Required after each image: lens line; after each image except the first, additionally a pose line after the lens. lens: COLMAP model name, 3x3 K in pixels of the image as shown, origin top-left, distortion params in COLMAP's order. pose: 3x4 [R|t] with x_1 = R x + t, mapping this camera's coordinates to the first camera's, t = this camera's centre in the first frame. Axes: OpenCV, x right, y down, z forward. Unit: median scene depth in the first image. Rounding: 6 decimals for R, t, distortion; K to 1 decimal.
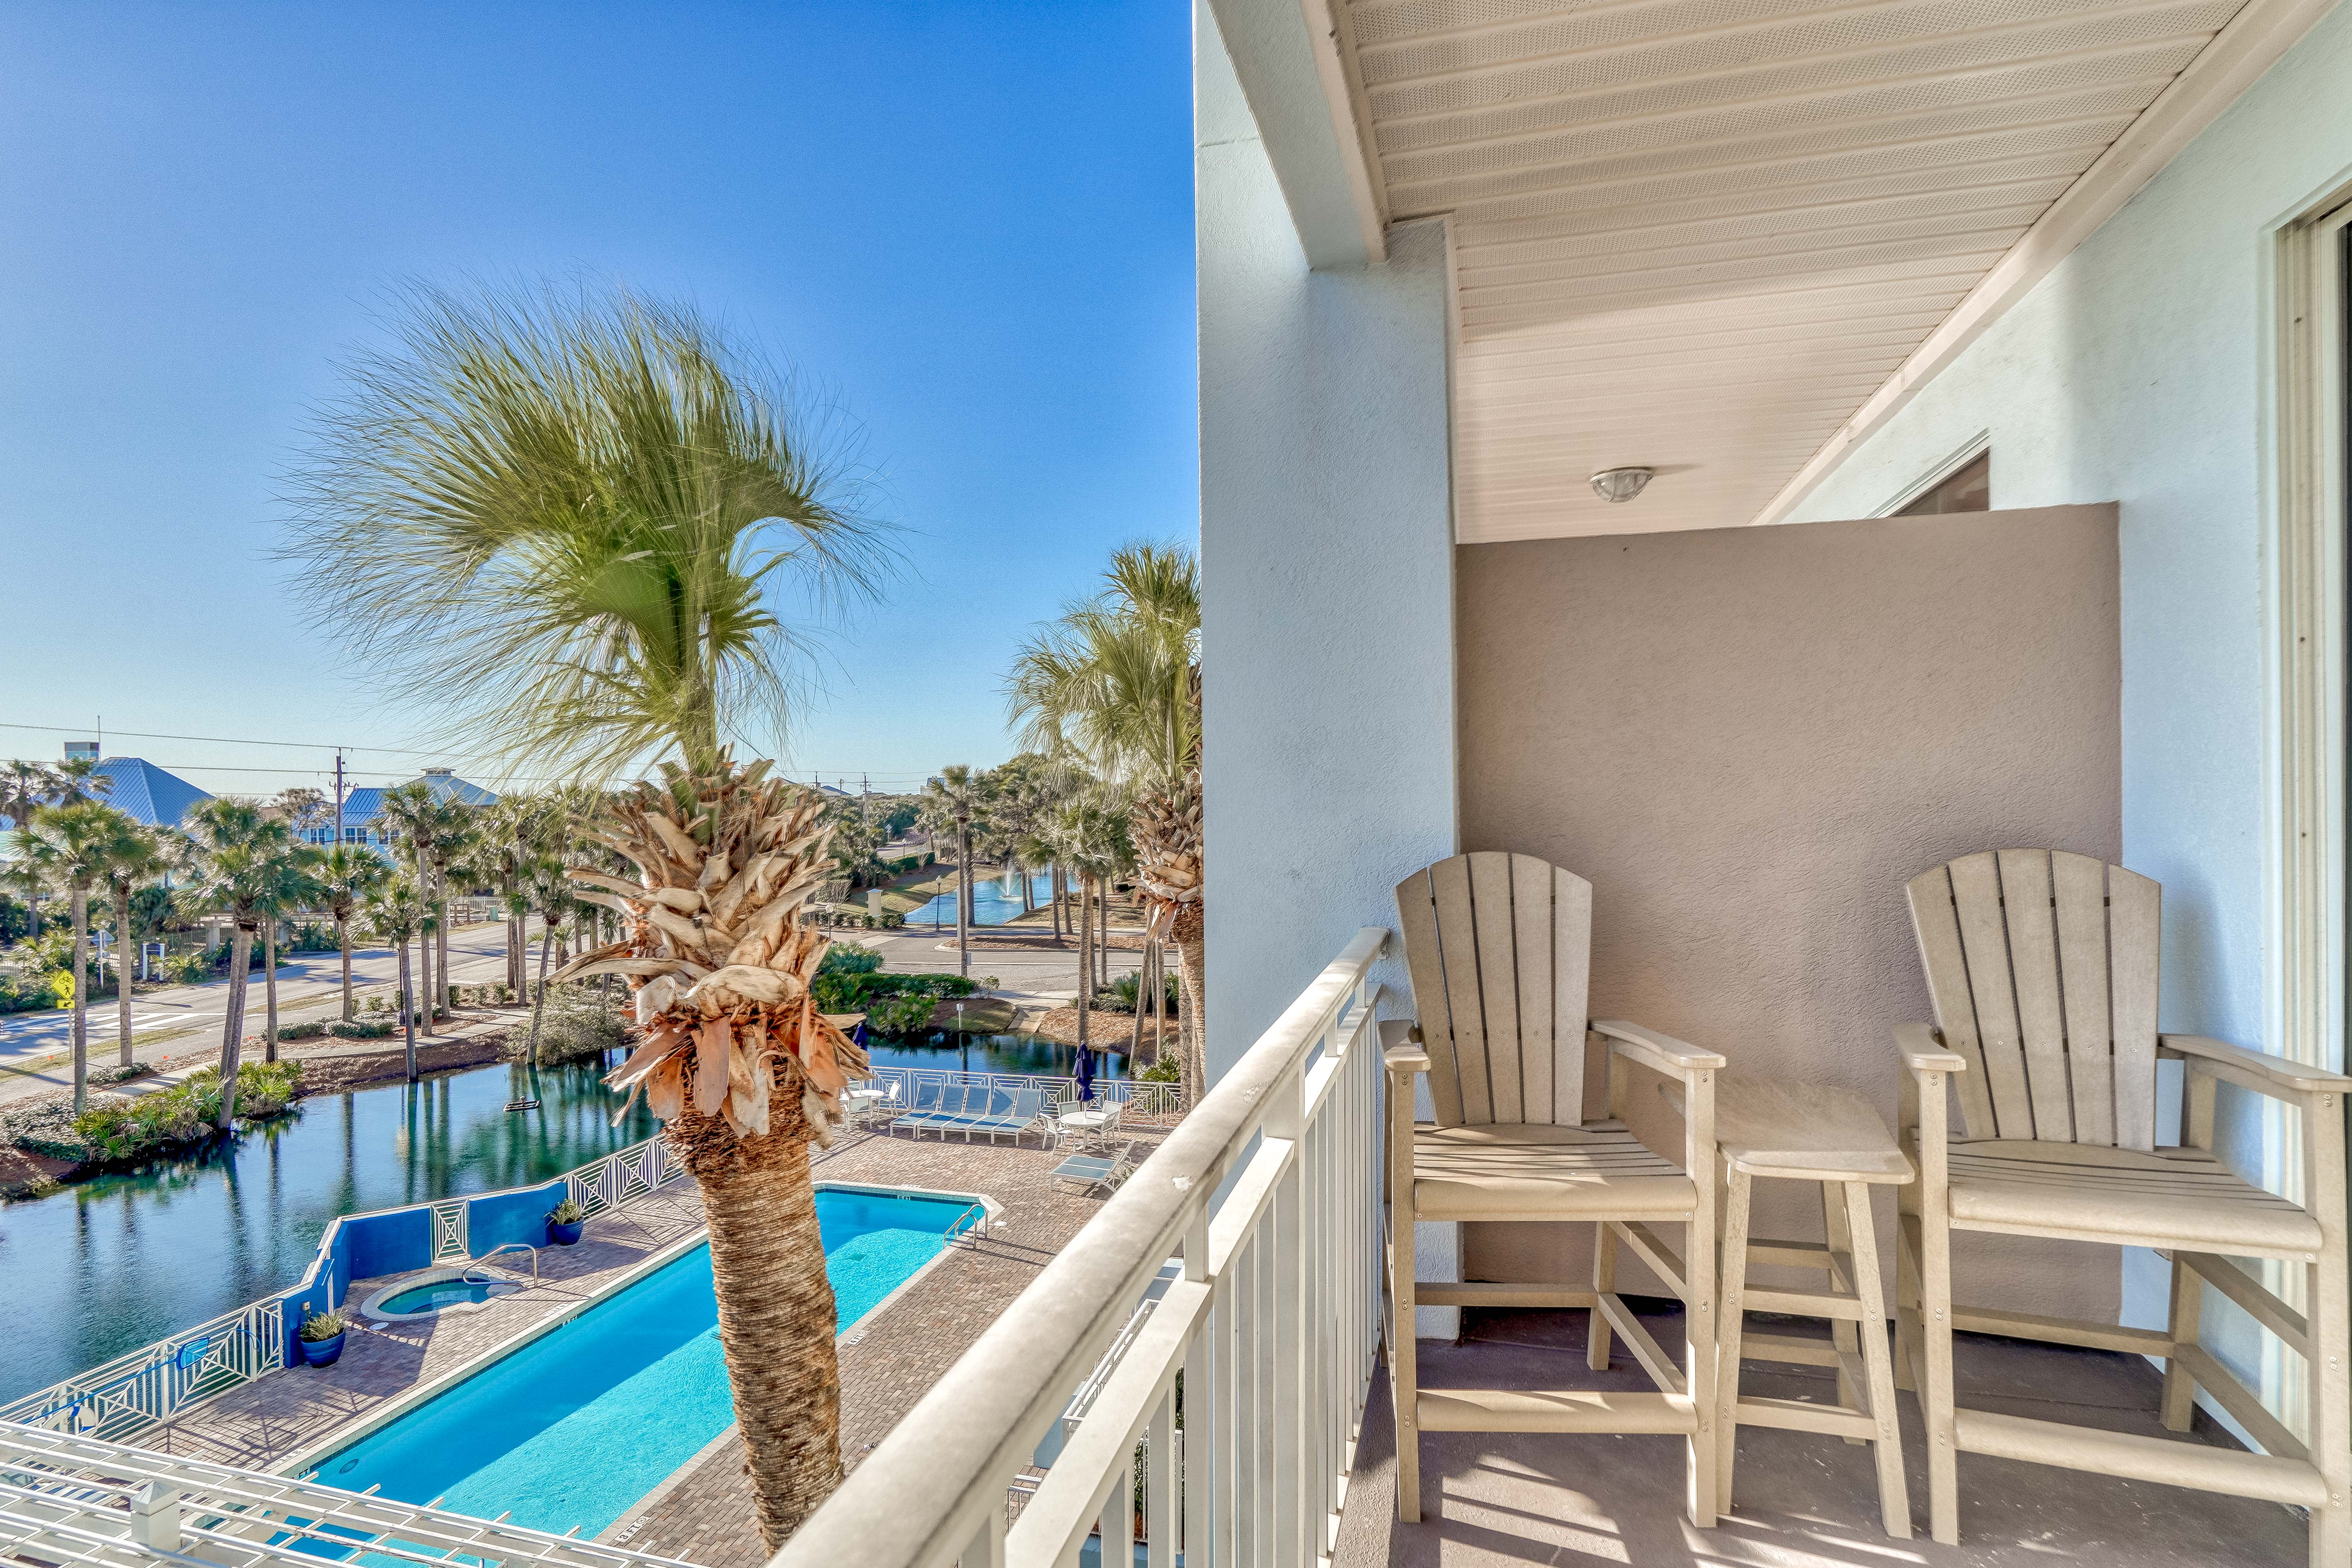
lens RADIAL K [[1119.6, 0, 1176.0], [0, 1119.6, 784.0], [0, 0, 1]] dist [-0.004049, -0.000329]
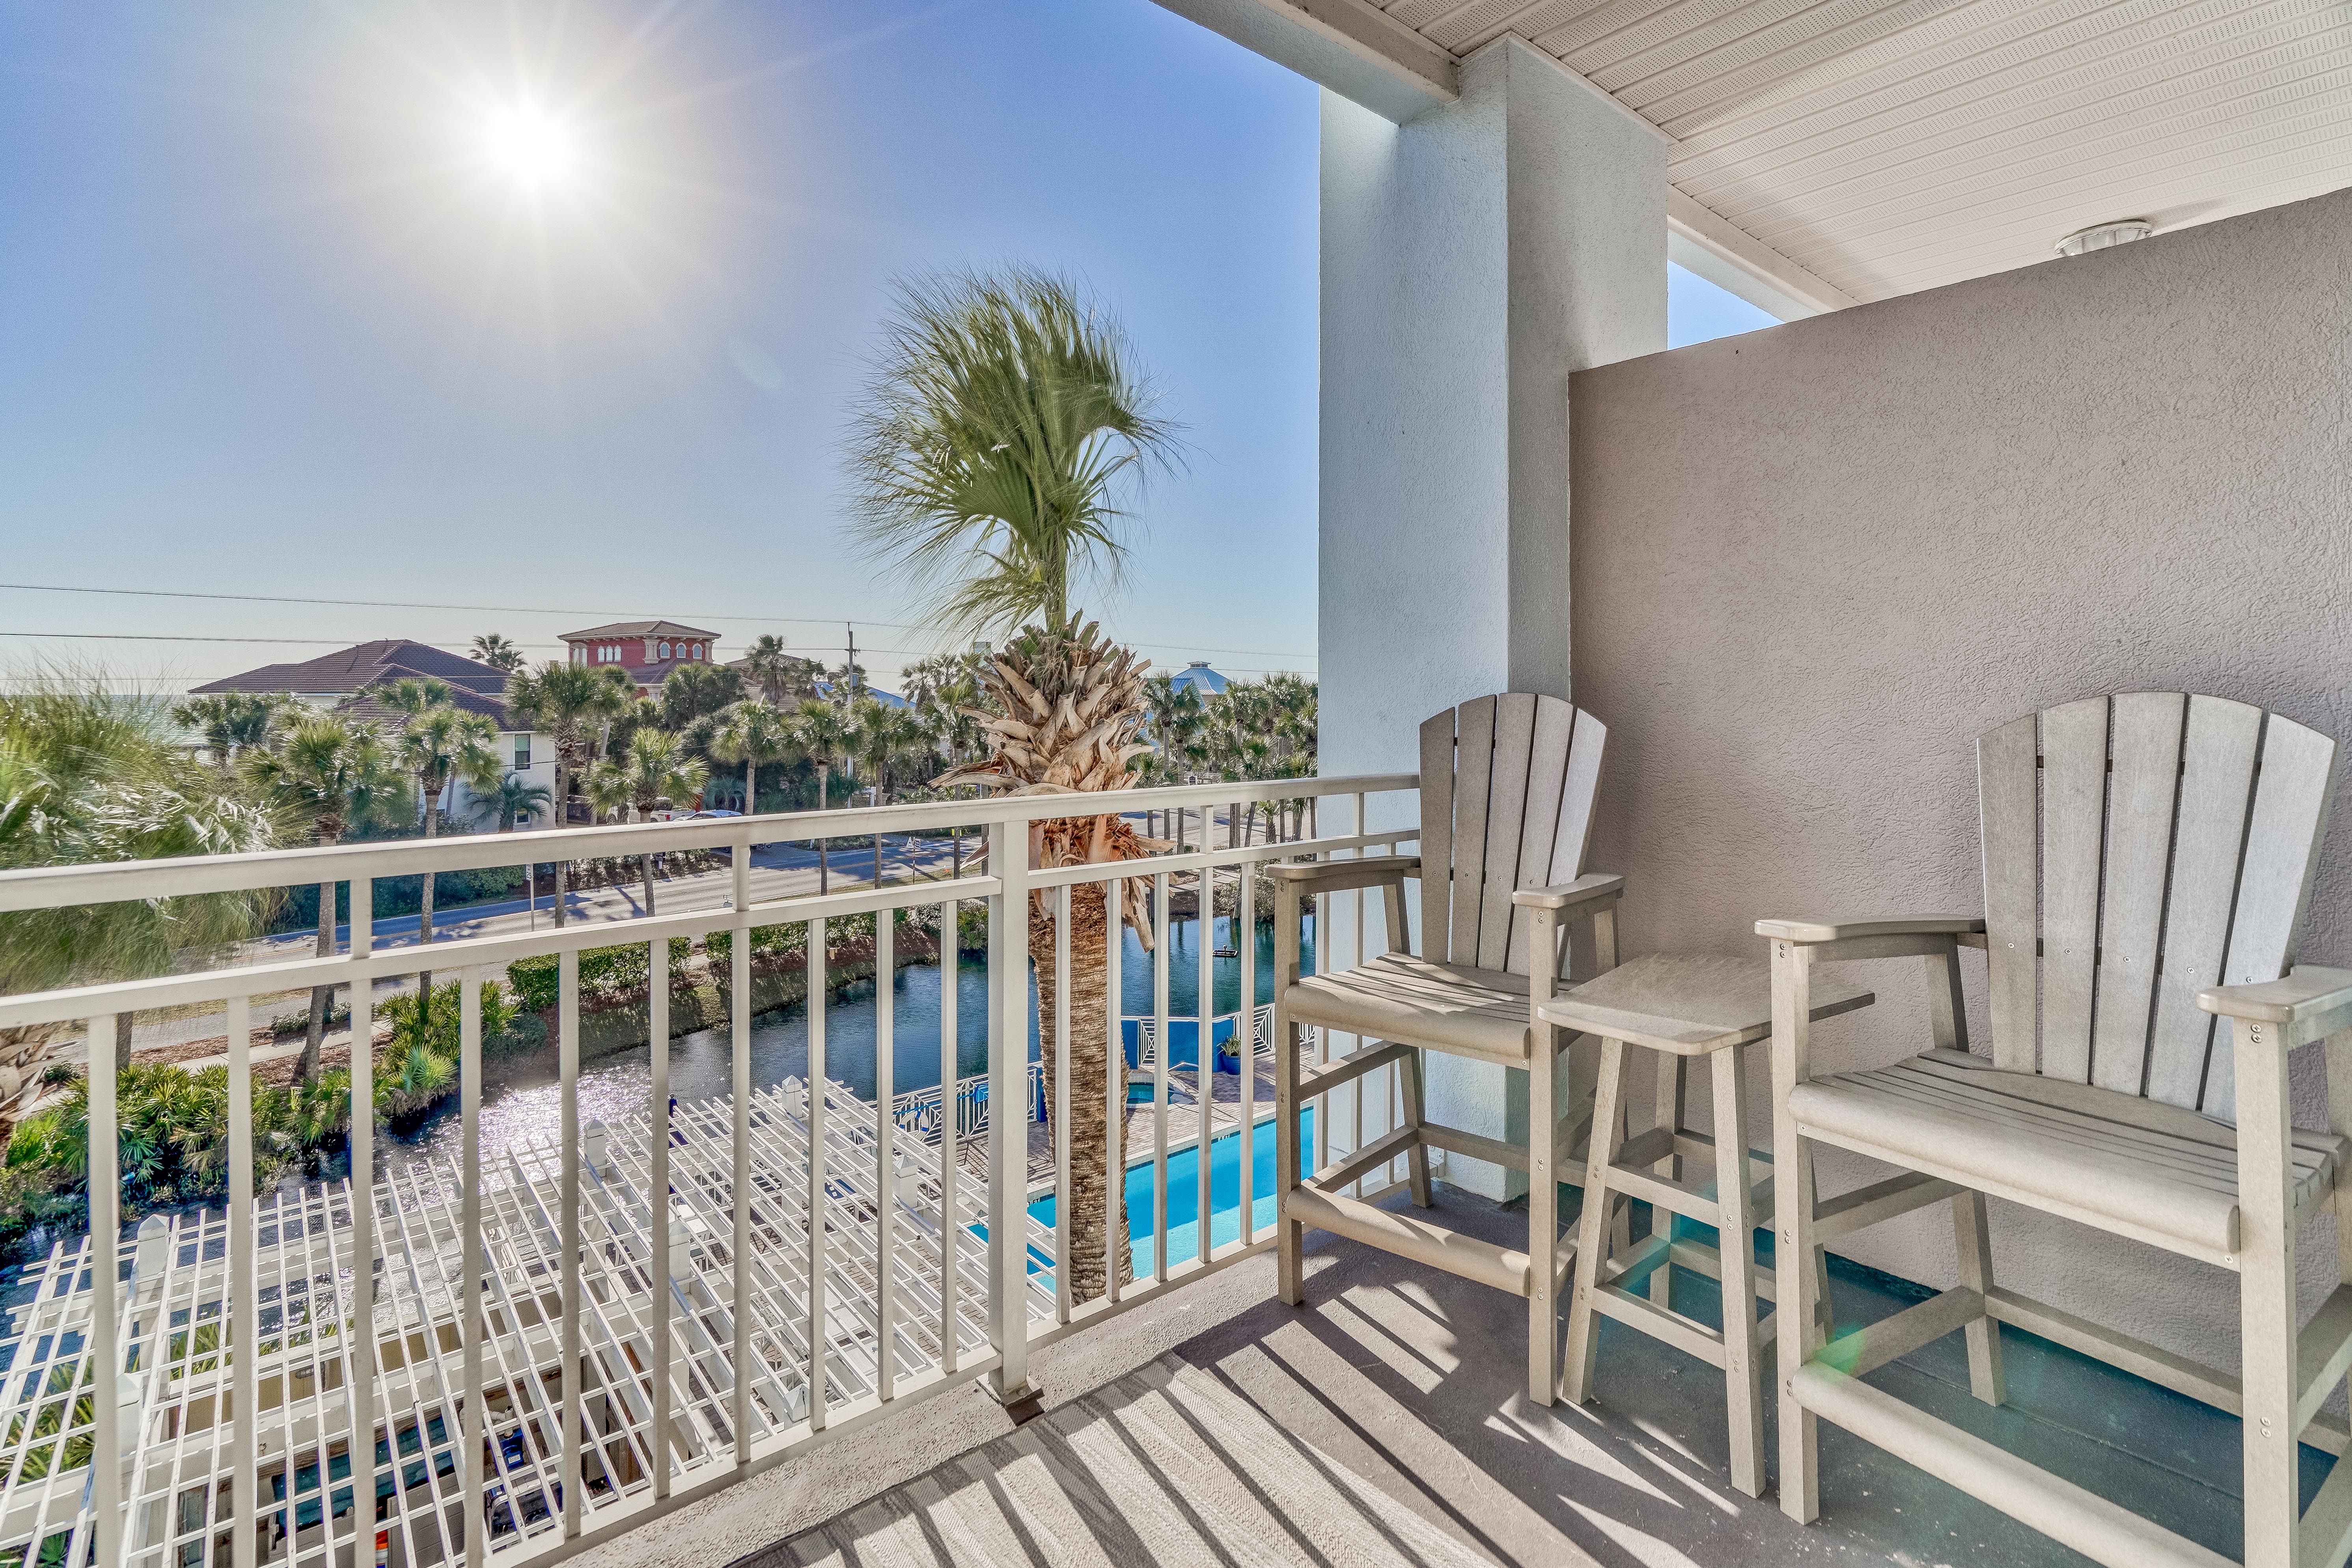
lens RADIAL K [[1130.7, 0, 1141.4], [0, 1130.7, 674.6], [0, 0, 1]] dist [0.001193, 0.001081]
pose [[0.812349, 0.011442, -0.583059, 0.511341], [-0.013707, 0.999906, 0.000526, 0.042772], [0.583010, 0.007565, 0.812429, 0.023981]]
